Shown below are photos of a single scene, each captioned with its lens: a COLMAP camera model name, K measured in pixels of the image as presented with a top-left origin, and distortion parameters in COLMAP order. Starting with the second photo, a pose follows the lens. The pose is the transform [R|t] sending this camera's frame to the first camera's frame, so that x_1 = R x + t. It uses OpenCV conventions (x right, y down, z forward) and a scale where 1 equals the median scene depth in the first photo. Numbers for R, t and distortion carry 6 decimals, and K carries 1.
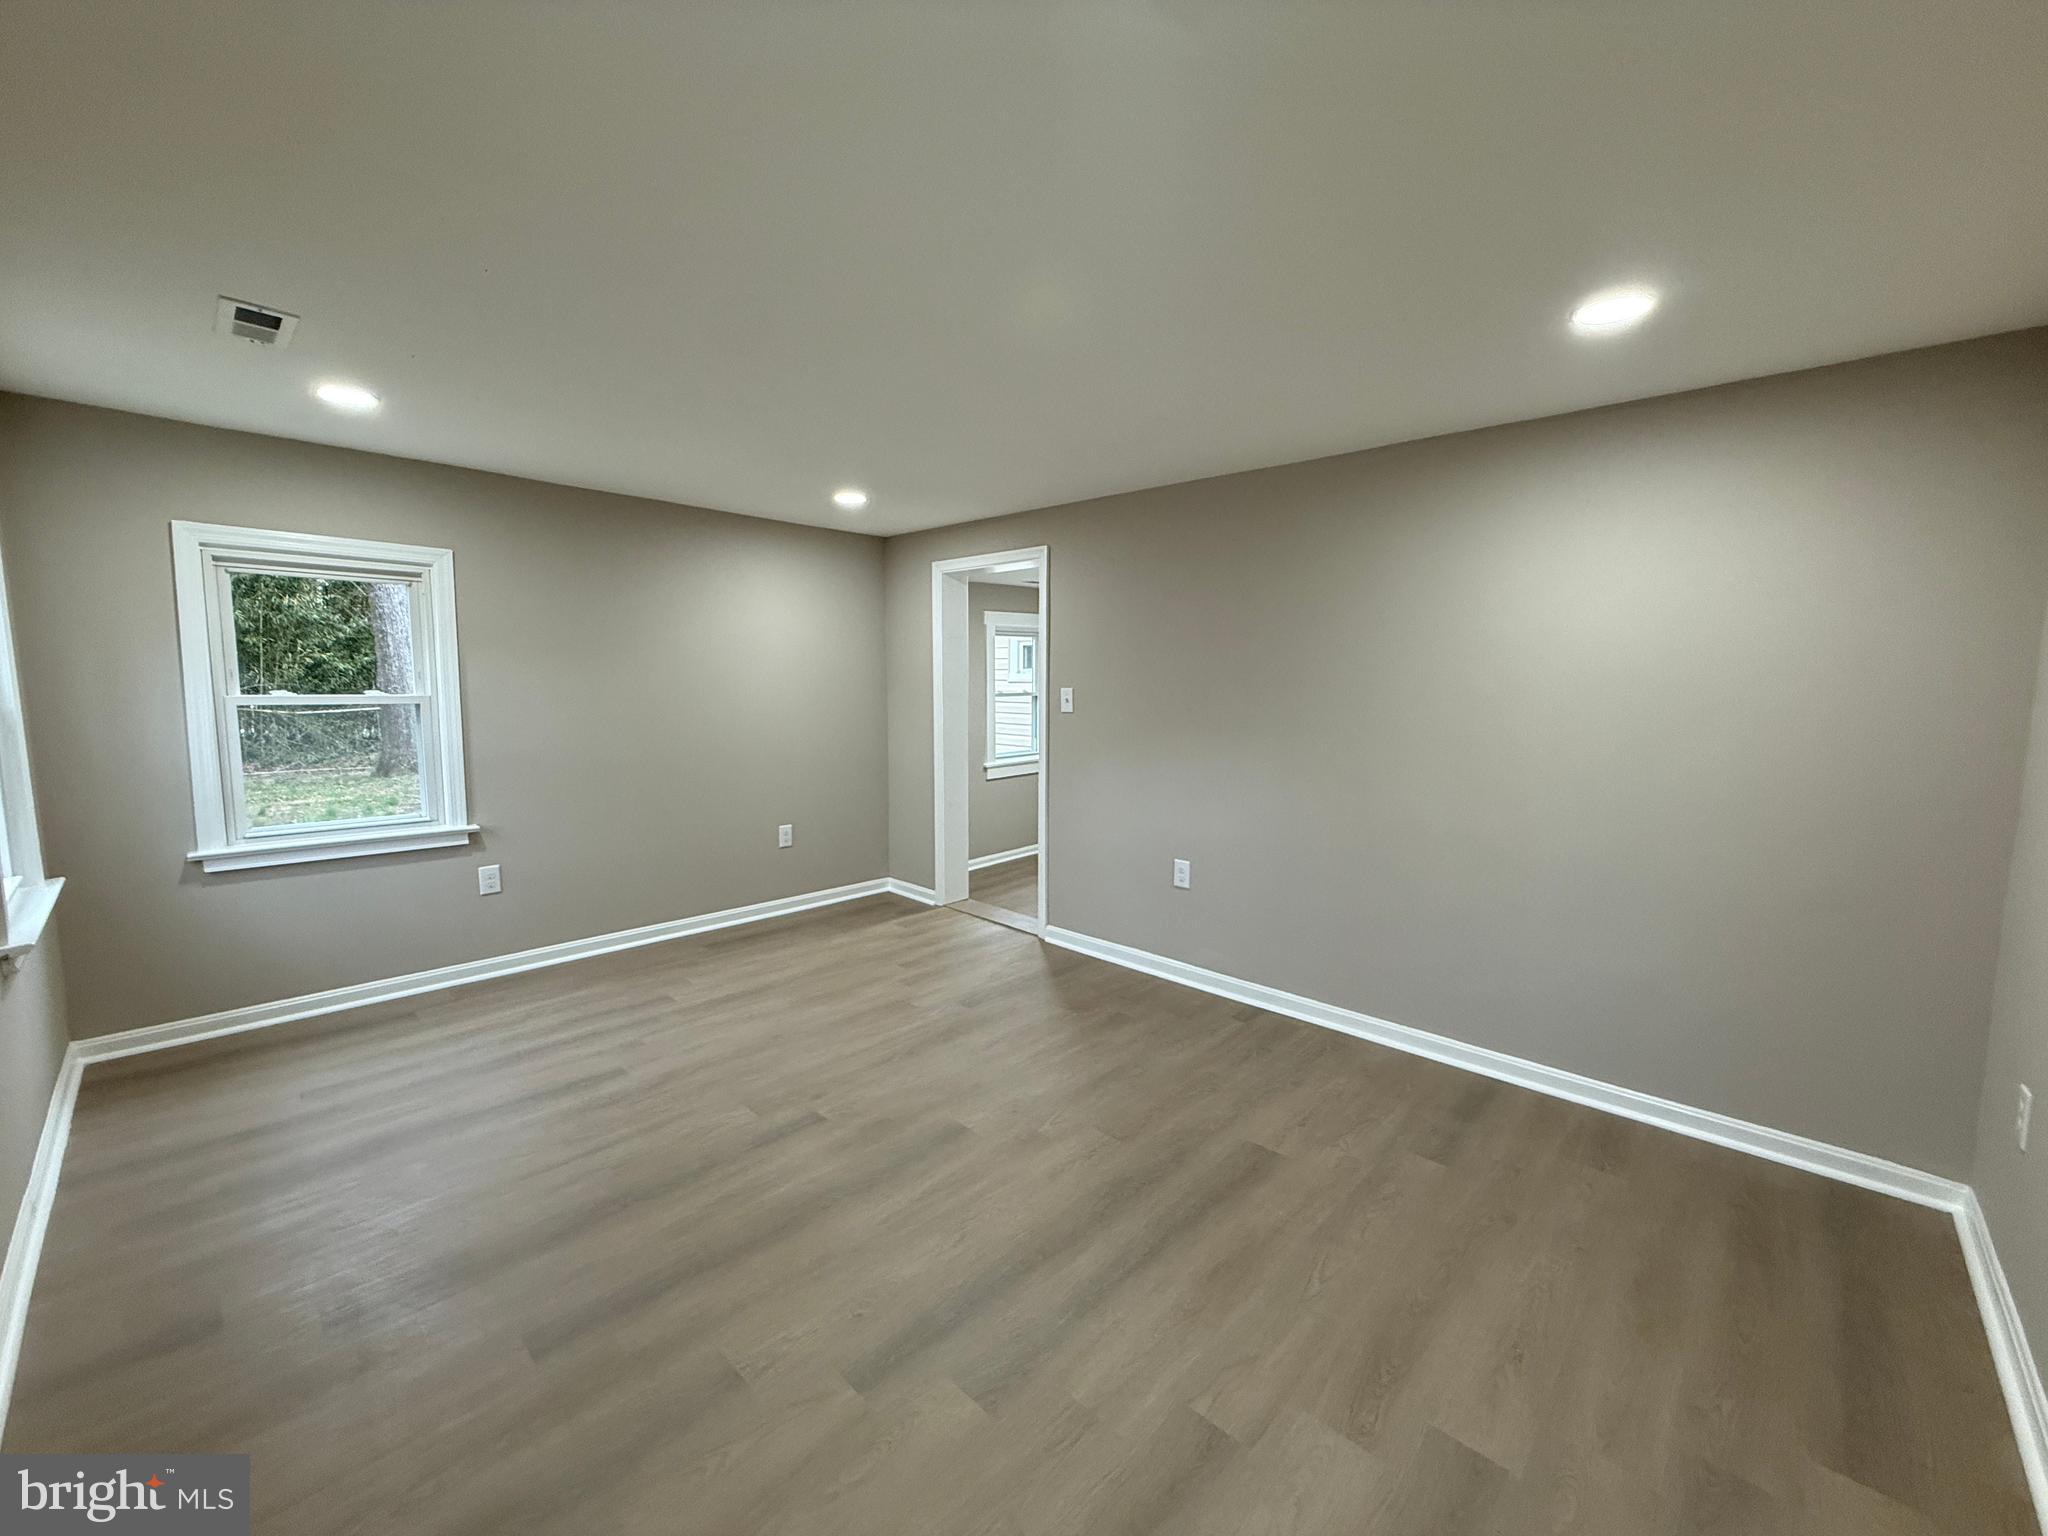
lens RADIAL K [[819.0, 0, 1013.1], [0, 819.0, 760.8], [0, 0, 1]] dist [0.000910, -0.000068]
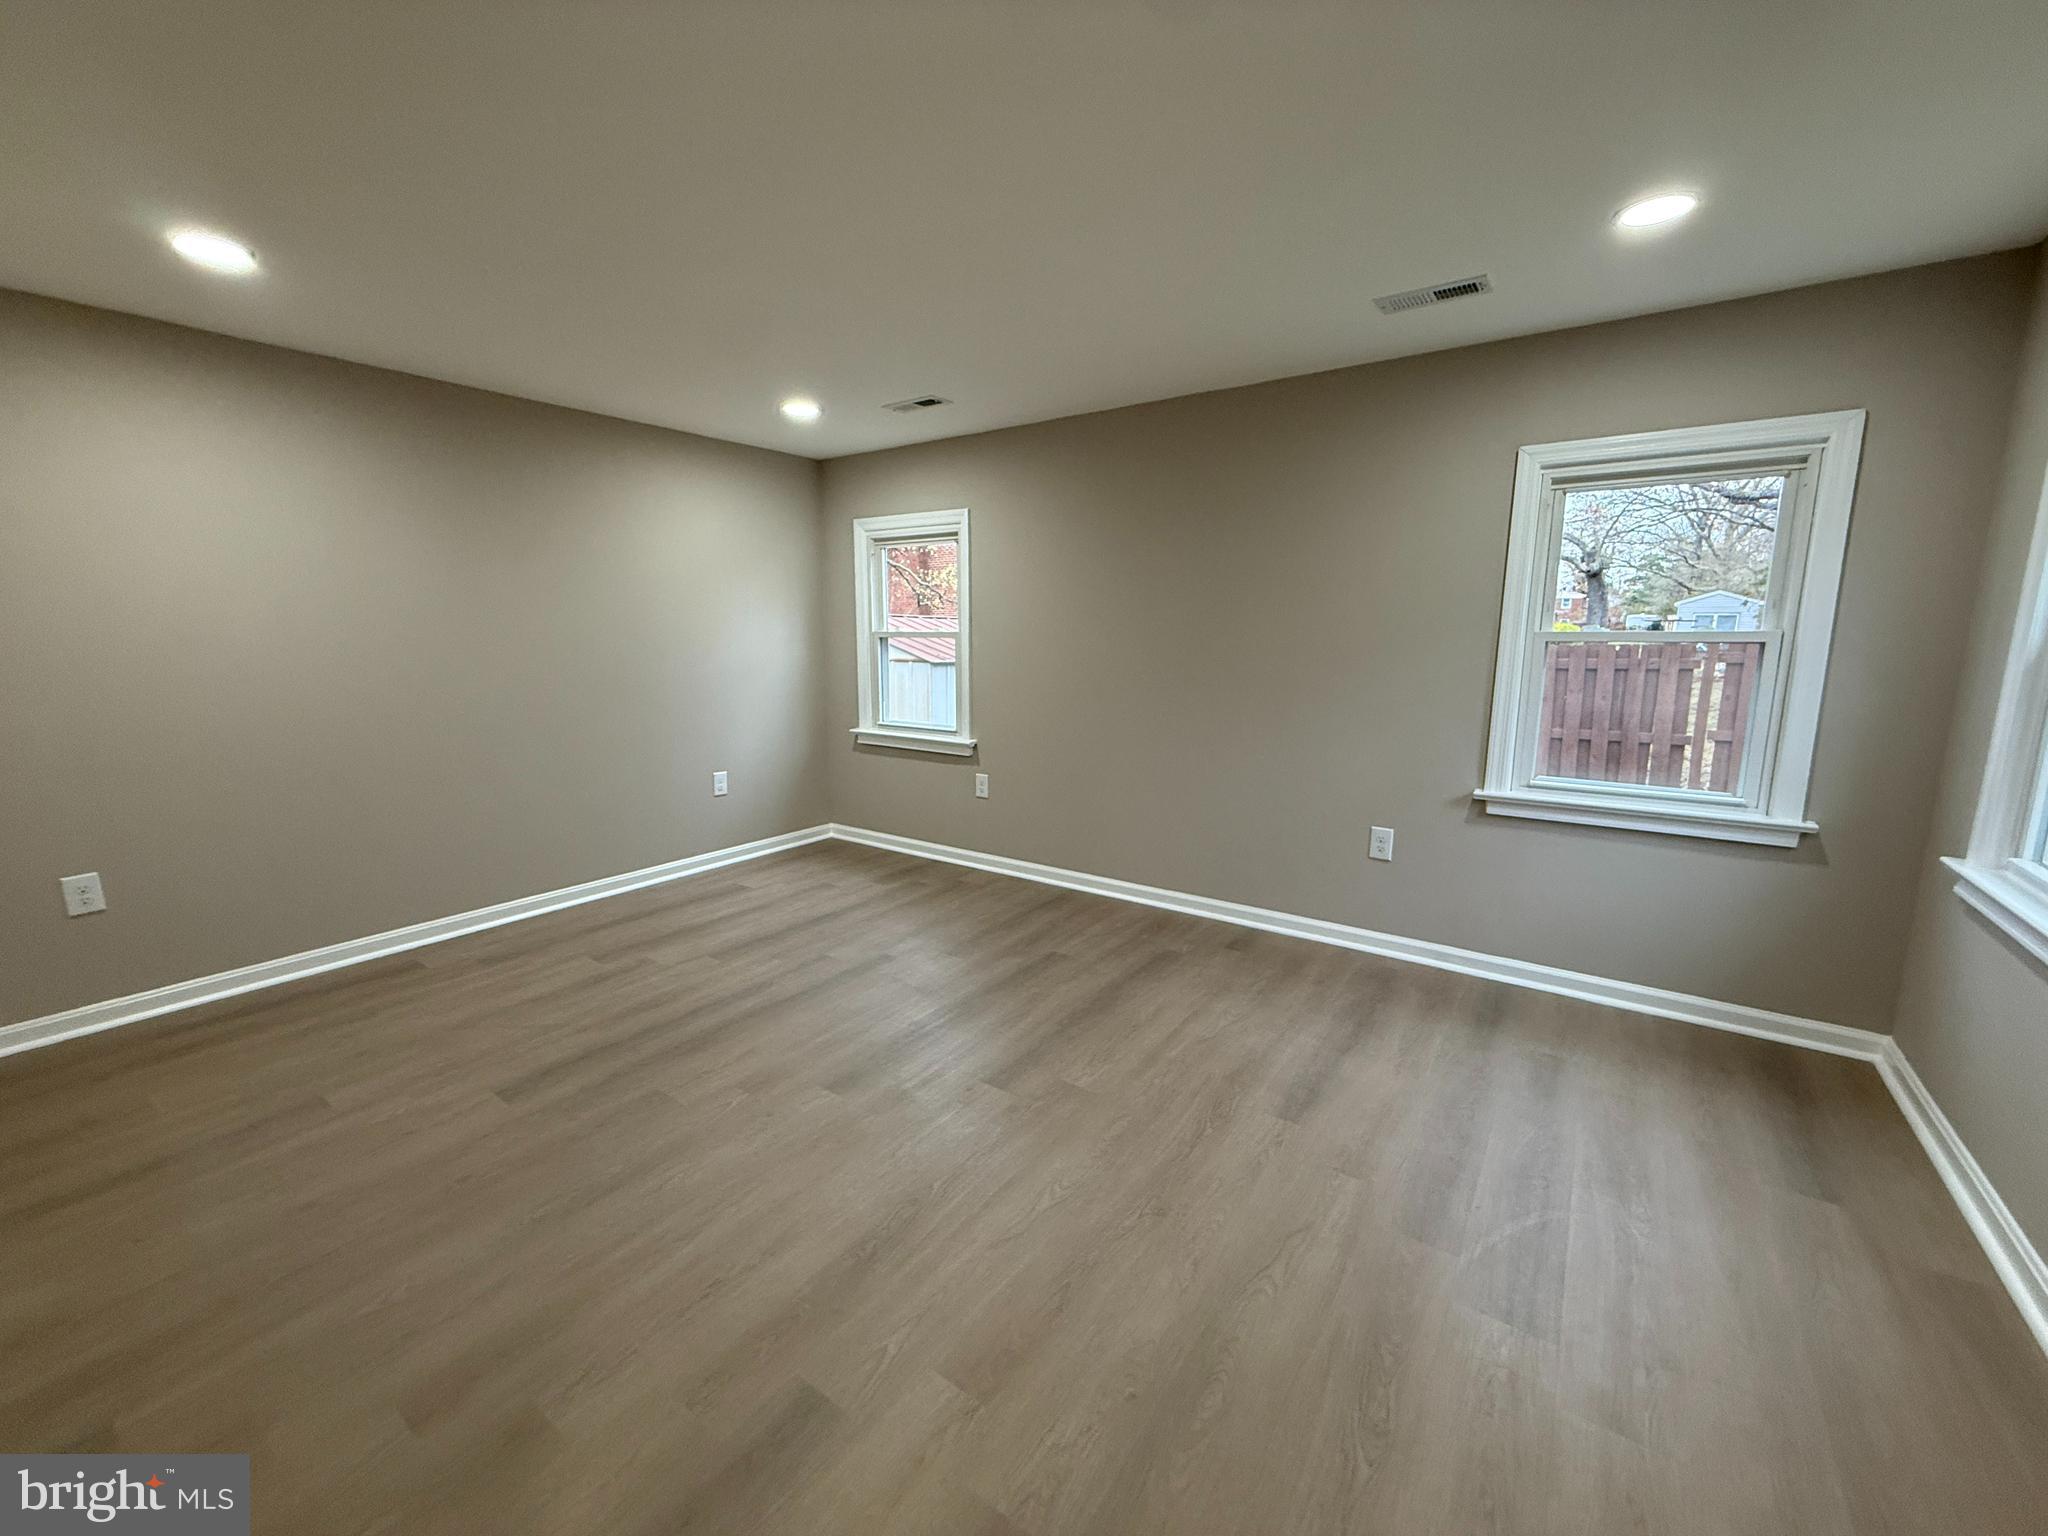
lens RADIAL K [[819.0, 0, 1019.2], [0, 819.0, 753.6], [0, 0, 1]] dist [0.000910, -0.000068]
pose [[-0.988999, 0.008235, -0.147695, -0.123607], [-0.028261, 0.969540, 0.243299, -0.131069], [0.145200, 0.244797, -0.958640, 1.654879]]
